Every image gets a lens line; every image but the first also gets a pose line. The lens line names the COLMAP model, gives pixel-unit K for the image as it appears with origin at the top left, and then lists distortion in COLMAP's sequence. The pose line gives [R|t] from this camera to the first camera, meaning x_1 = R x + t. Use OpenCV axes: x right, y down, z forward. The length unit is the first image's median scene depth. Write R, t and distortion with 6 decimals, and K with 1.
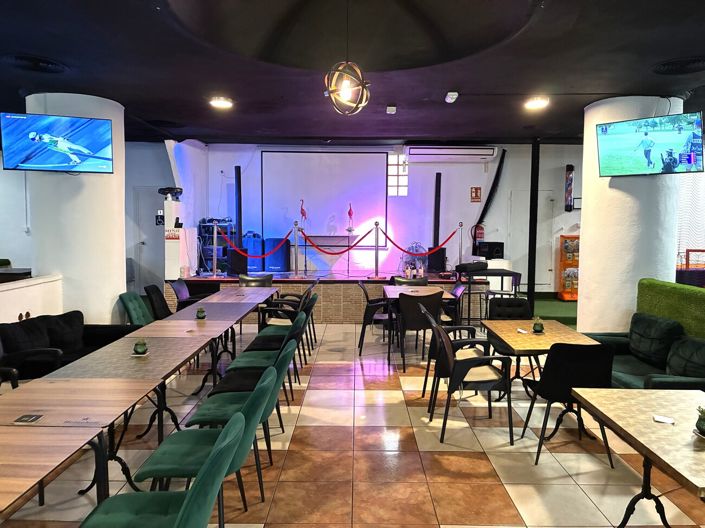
lens RADIAL K [[536.1, 0, 356.9], [0, 536.1, 263.5], [0, 0, 1]] dist [0.039227, -0.053391]
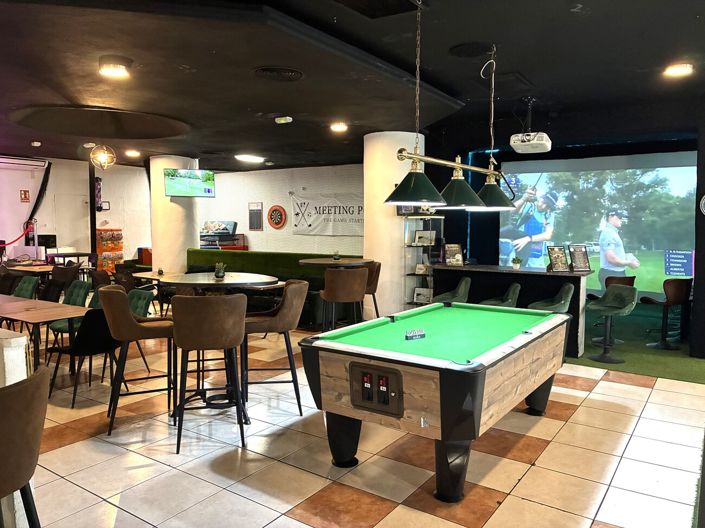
lens RADIAL K [[536.1, 0, 356.9], [0, 536.1, 263.5], [0, 0, 1]] dist [0.039227, -0.053391]
pose [[0.570491, -0.067099, 0.818559, -0.369262], [0.061162, 0.997361, 0.039129, 0.021897], [-0.819024, 0.027742, 0.573089, -0.318707]]
